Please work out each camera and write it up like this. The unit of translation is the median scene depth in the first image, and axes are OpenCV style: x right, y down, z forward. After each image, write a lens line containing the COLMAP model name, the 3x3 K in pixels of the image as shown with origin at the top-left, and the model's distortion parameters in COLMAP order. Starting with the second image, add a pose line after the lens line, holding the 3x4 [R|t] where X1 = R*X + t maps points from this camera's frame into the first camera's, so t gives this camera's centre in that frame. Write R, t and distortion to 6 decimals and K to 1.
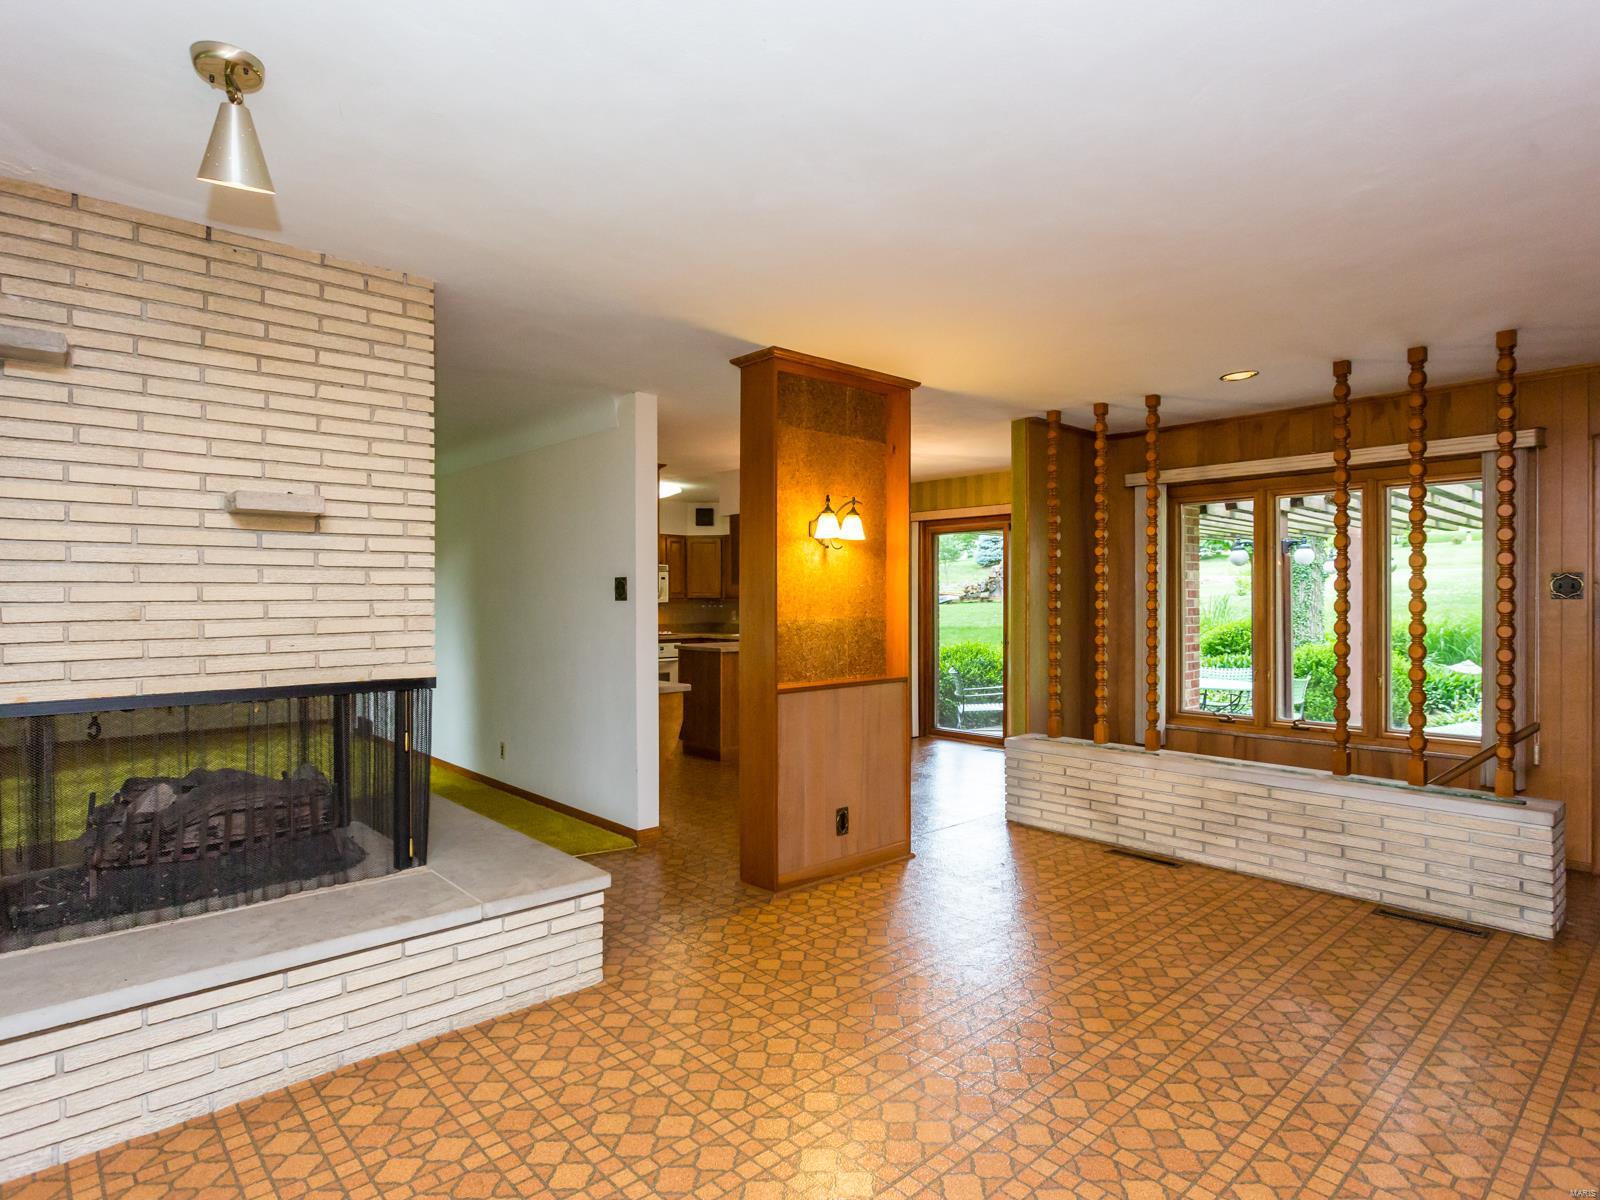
lens RADIAL K [[873.4, 0, 801.0], [0, 873.4, 592.4], [0, 0, 1]] dist [-0.006064, 0.000584]
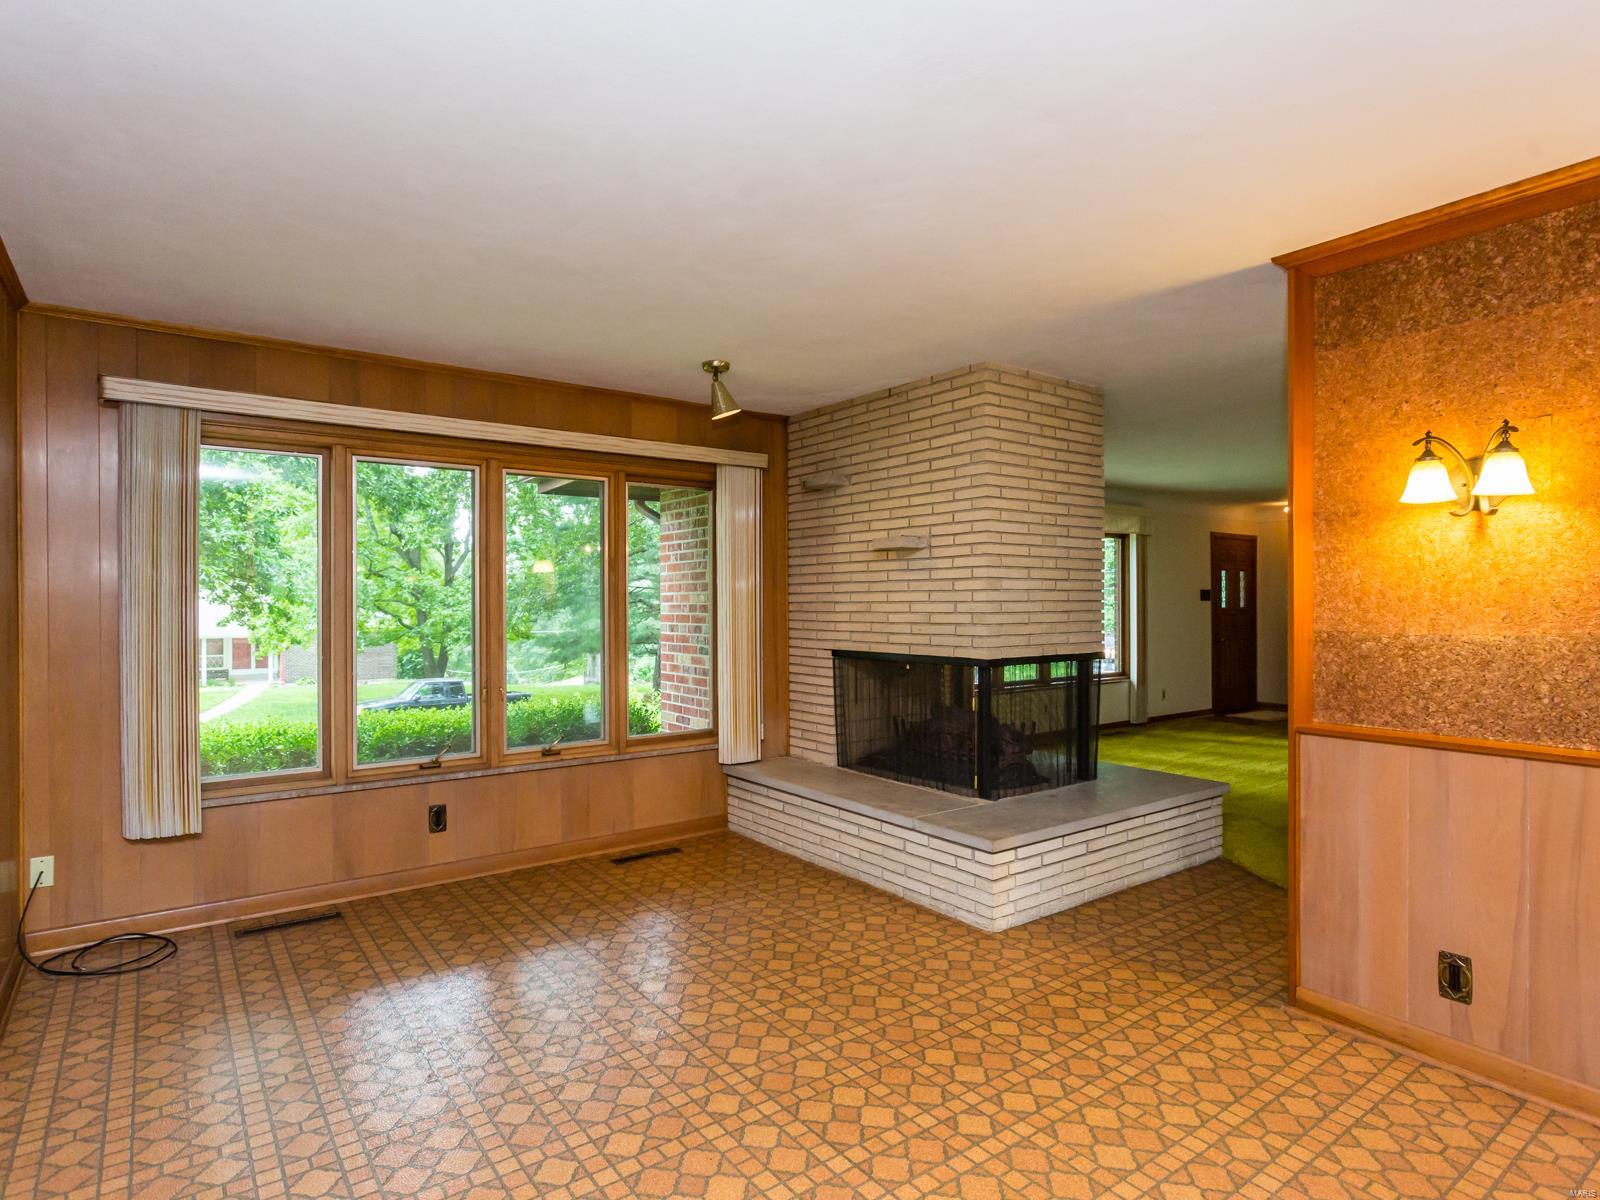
lens RADIAL K [[876.6, 0, 800.0], [0, 876.6, 600.0], [0, 0, 1]] dist [-0.007670, 0.000606]
pose [[-0.100108, -0.000471, -0.994976, 0.986146], [0.006461, 0.999978, -0.001123, 0.006362], [0.994956, -0.006541, -0.100103, 0.899015]]
